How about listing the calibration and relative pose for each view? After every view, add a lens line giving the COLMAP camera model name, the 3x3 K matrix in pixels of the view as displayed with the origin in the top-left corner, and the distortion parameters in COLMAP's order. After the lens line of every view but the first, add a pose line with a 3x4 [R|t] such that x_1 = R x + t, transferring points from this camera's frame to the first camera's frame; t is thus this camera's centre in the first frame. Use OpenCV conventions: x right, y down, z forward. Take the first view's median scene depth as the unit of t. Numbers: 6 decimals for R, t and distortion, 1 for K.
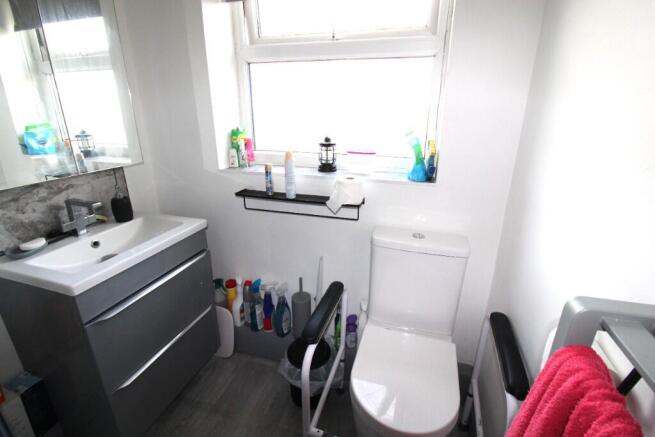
lens RADIAL K [[305.9, 0, 327.2], [0, 305.9, 216.6], [0, 0, 1]] dist [-0.020677, -0.001225]
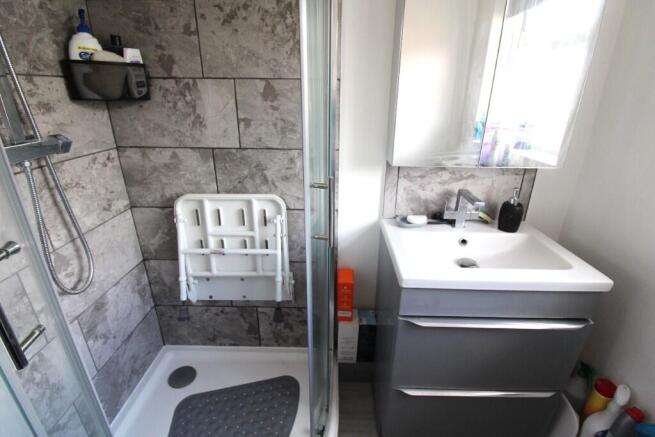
lens RADIAL K [[305.9, 0, 327.2], [0, 305.9, 216.6], [0, 0, 1]] dist [-0.020677, -0.001225]
pose [[0.279403, 0.346751, -0.895376, -0.071886], [-0.327668, 0.910968, 0.250541, -0.076414], [0.902534, 0.223385, 0.368146, 0.257133]]
